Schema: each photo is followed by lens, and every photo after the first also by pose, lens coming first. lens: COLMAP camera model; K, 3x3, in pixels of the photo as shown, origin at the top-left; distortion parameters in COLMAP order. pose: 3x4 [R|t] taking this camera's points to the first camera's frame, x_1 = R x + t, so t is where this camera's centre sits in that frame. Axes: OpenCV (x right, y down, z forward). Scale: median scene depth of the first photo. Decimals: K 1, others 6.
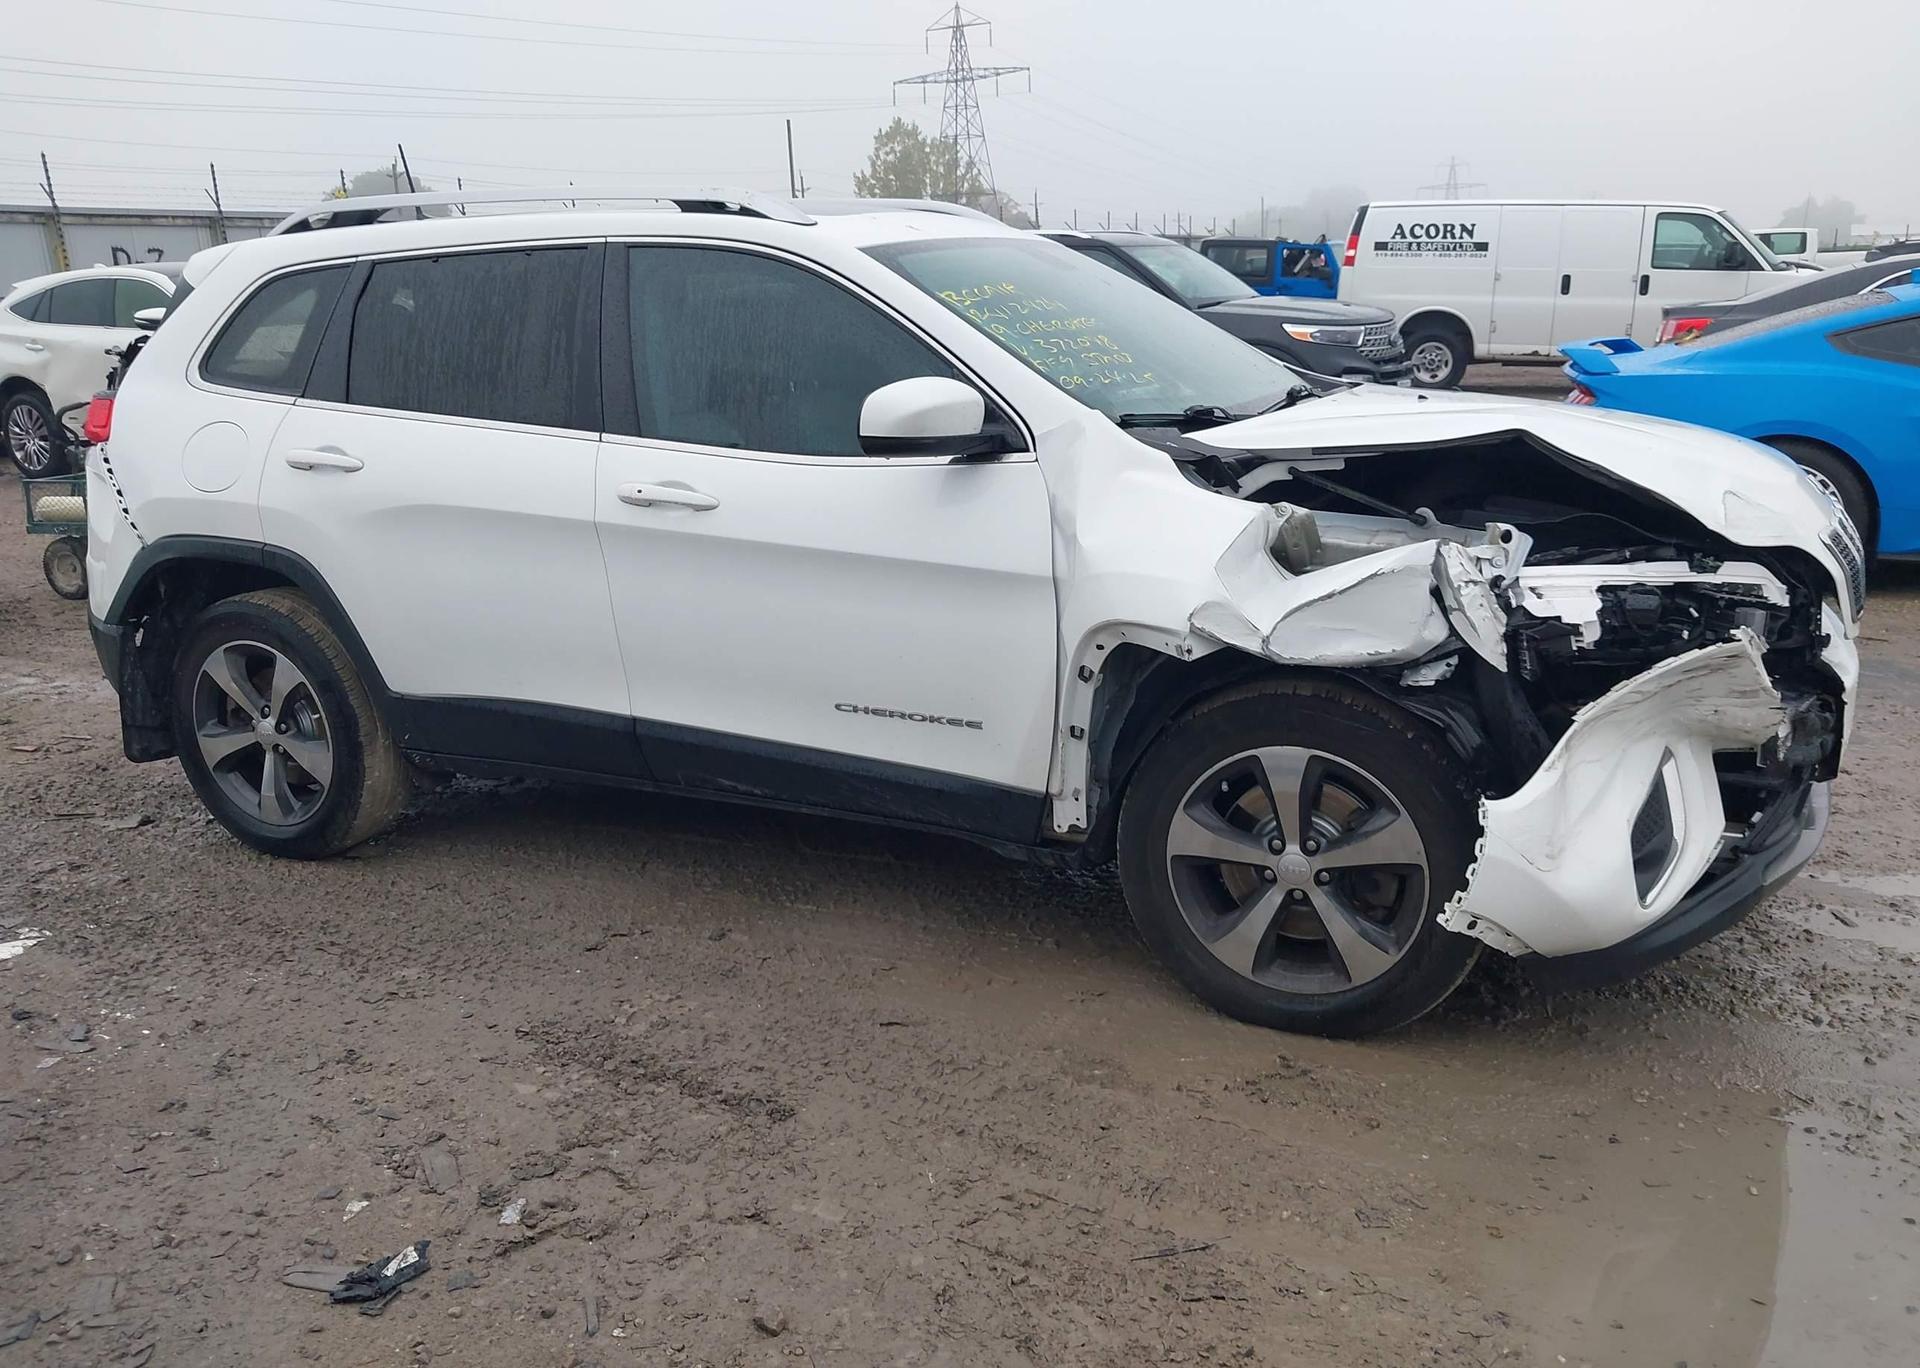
lens RADIAL K [[1582.1, 0, 965.8], [0, 1582.1, 687.3], [0, 0, 1]] dist [-0.012932, 0.013015]
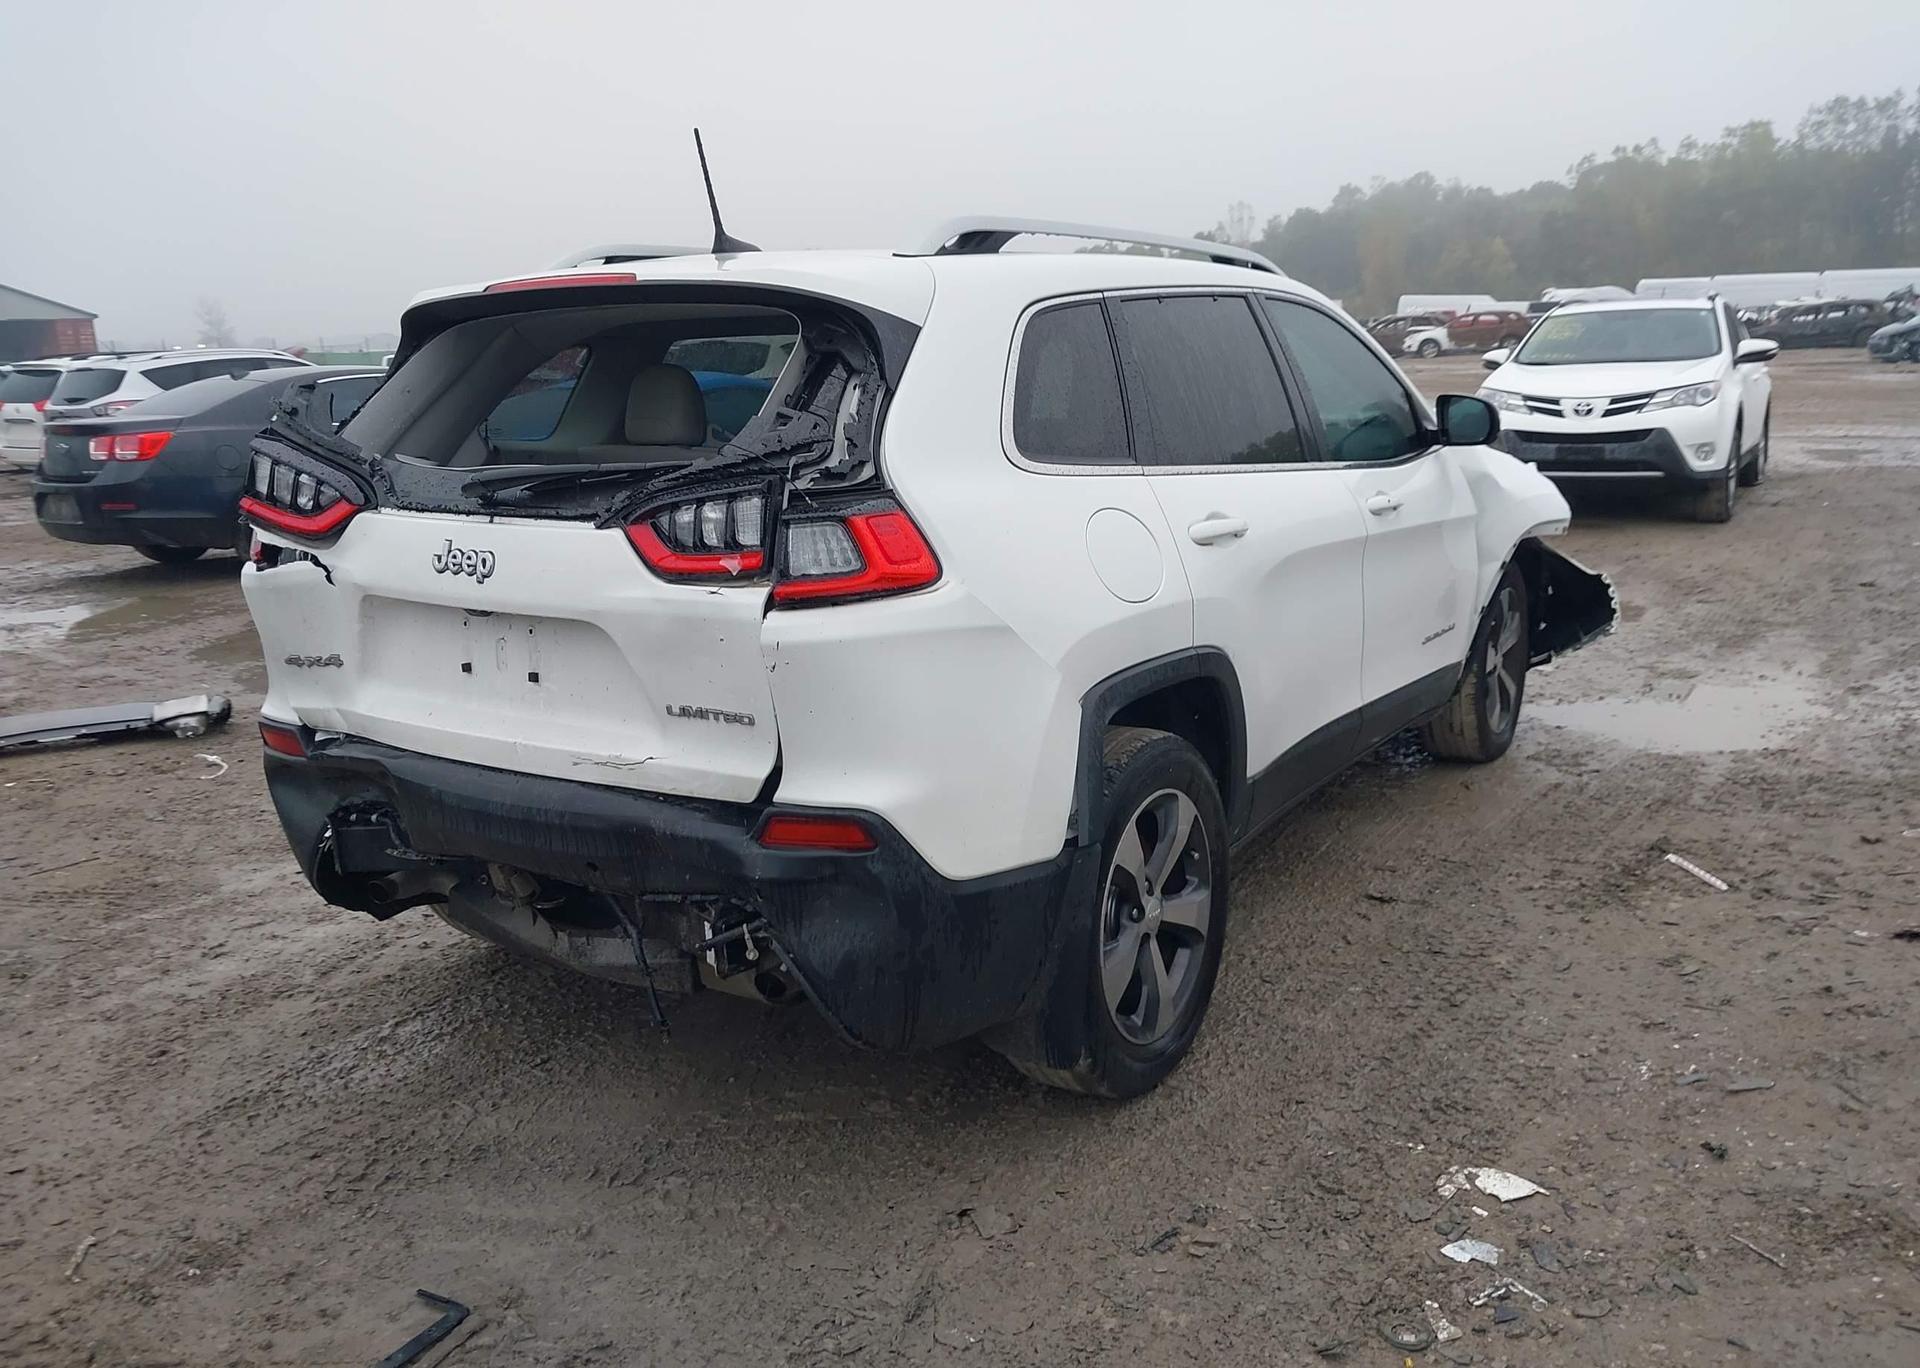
lens RADIAL K [[1535.0, 0, 1004.5], [0, 1535.0, 700.7], [0, 0, 1]] dist [0.011095, -0.014039]
pose [[0.129406, -0.206679, 0.969813, -1.415033], [0.281314, 0.945505, 0.163962, -0.257104], [-0.950850, 0.251605, 0.180496, 1.129885]]
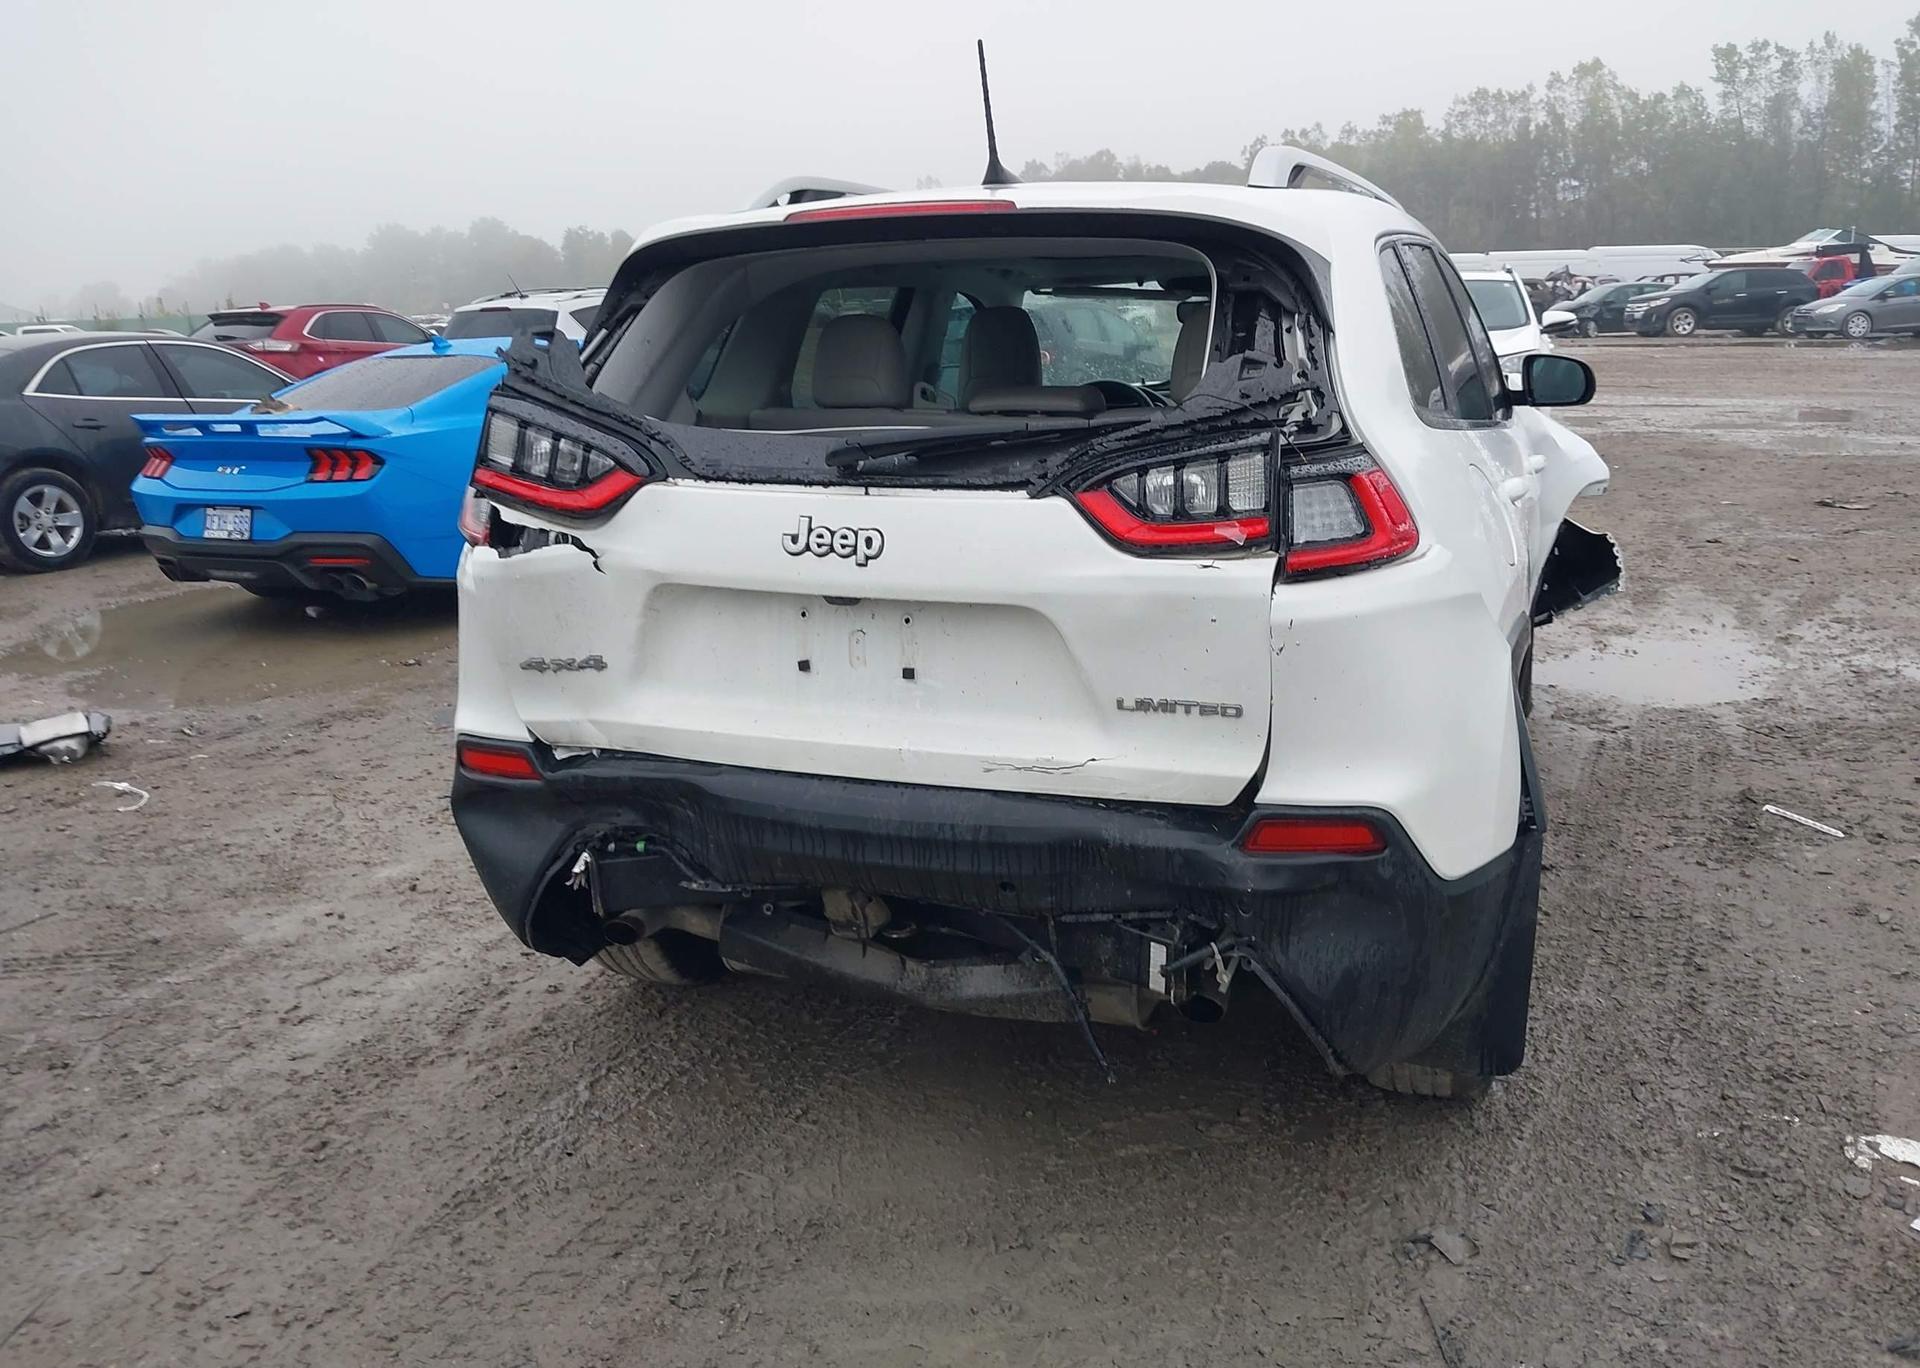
lens RADIAL K [[1535.0, 0, 992.8], [0, 1535.0, 715.1], [0, 0, 1]] dist [0.011095, -0.014039]
pose [[-0.064017, -0.231387, 0.970753, -1.338972], [0.282656, 0.928710, 0.240006, -0.341343], [-0.957083, 0.289753, 0.005950, 1.465261]]
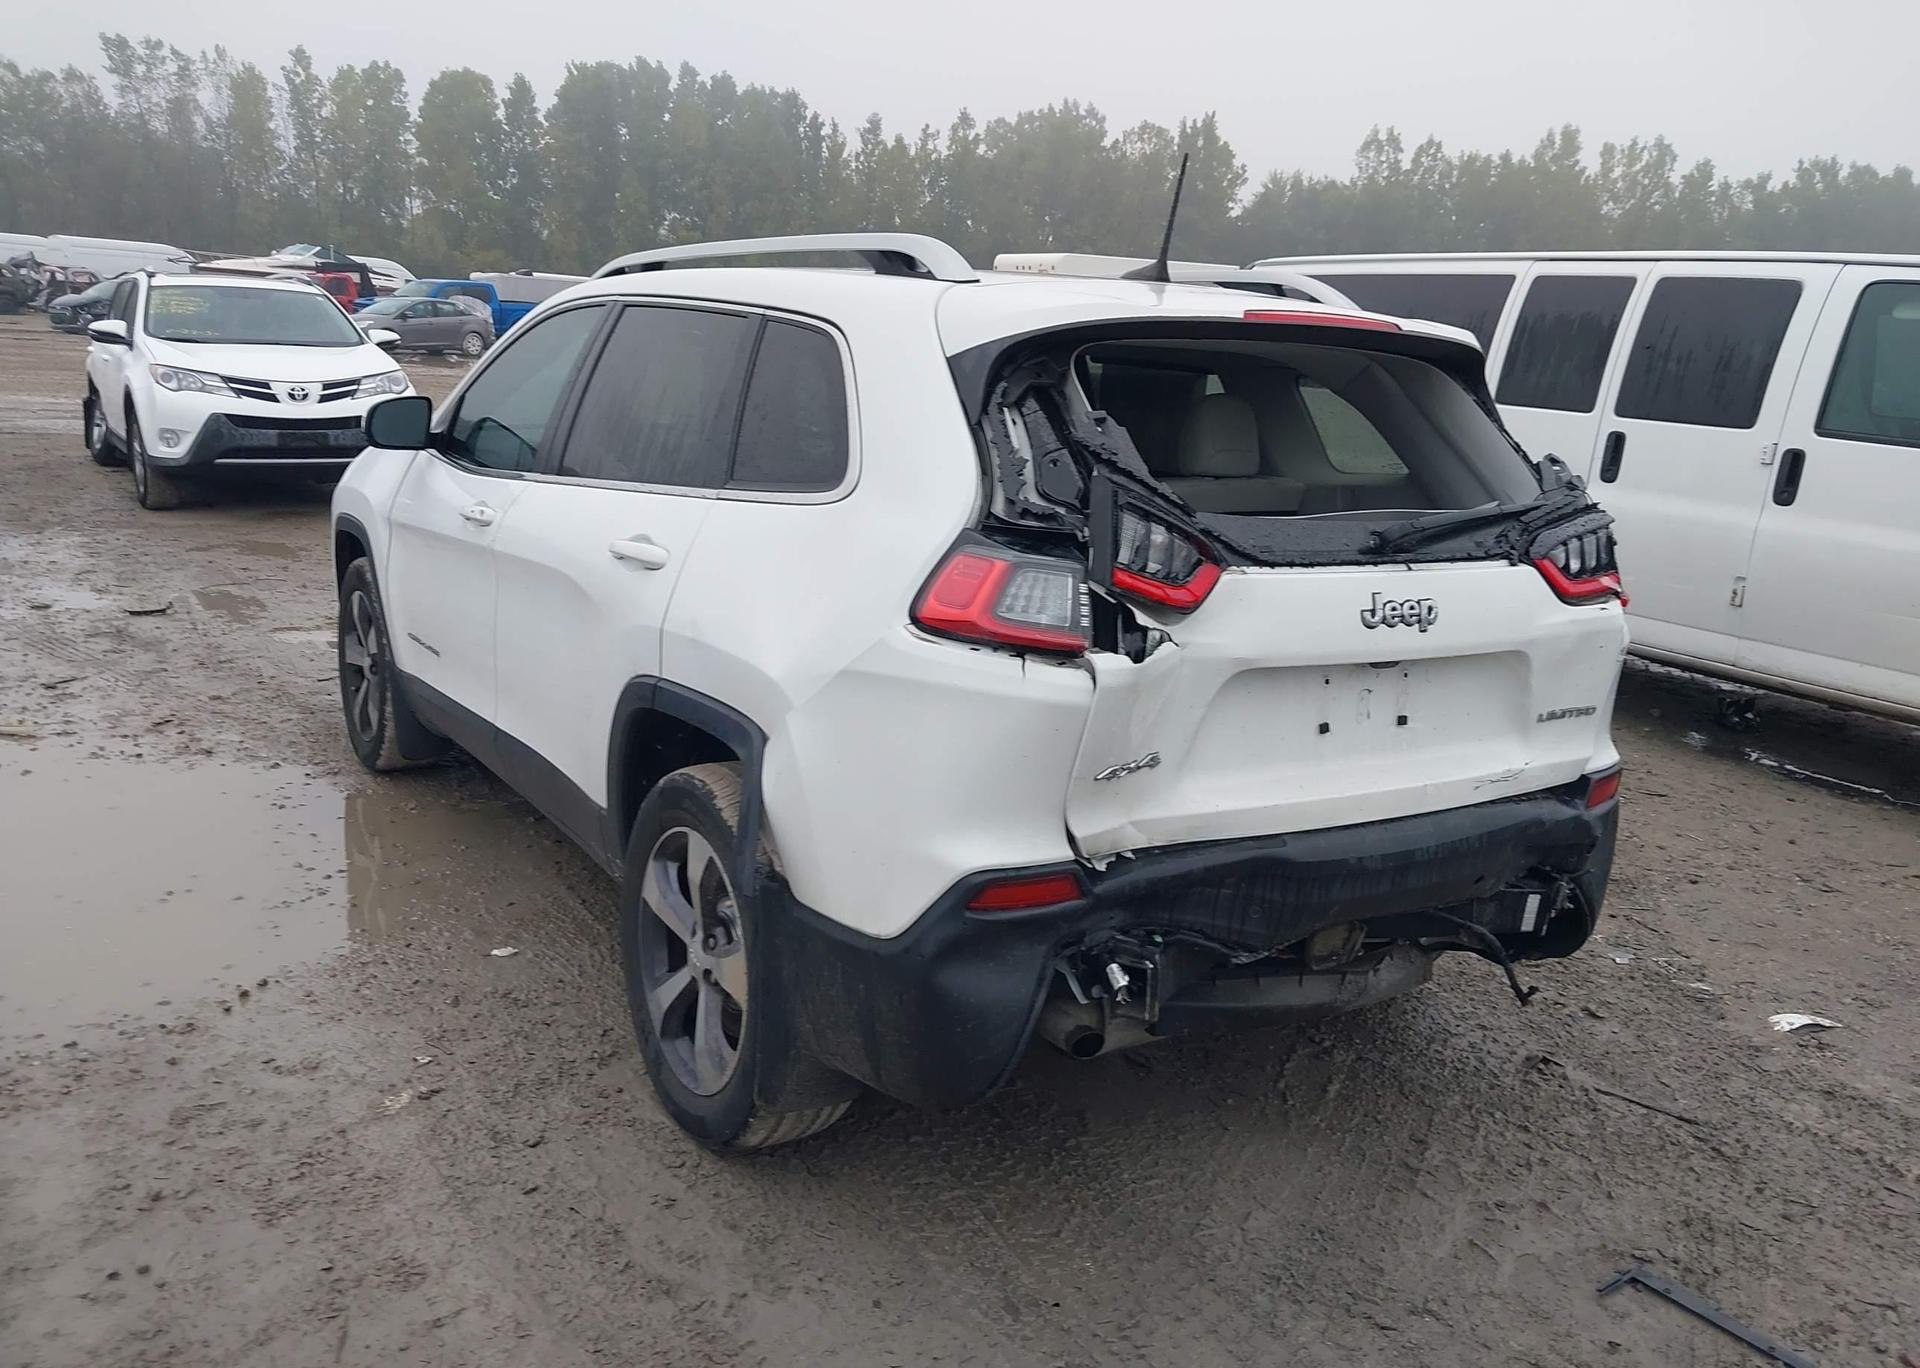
lens RADIAL K [[1582.1, 0, 959.9], [0, 1582.1, 676.1], [0, 0, 1]] dist [-0.012932, 0.013015]
pose [[-0.847907, -0.138563, 0.511717, -0.900672], [0.097932, 0.907688, 0.408058, -0.582800], [-0.521021, 0.396109, -0.756066, 2.224859]]
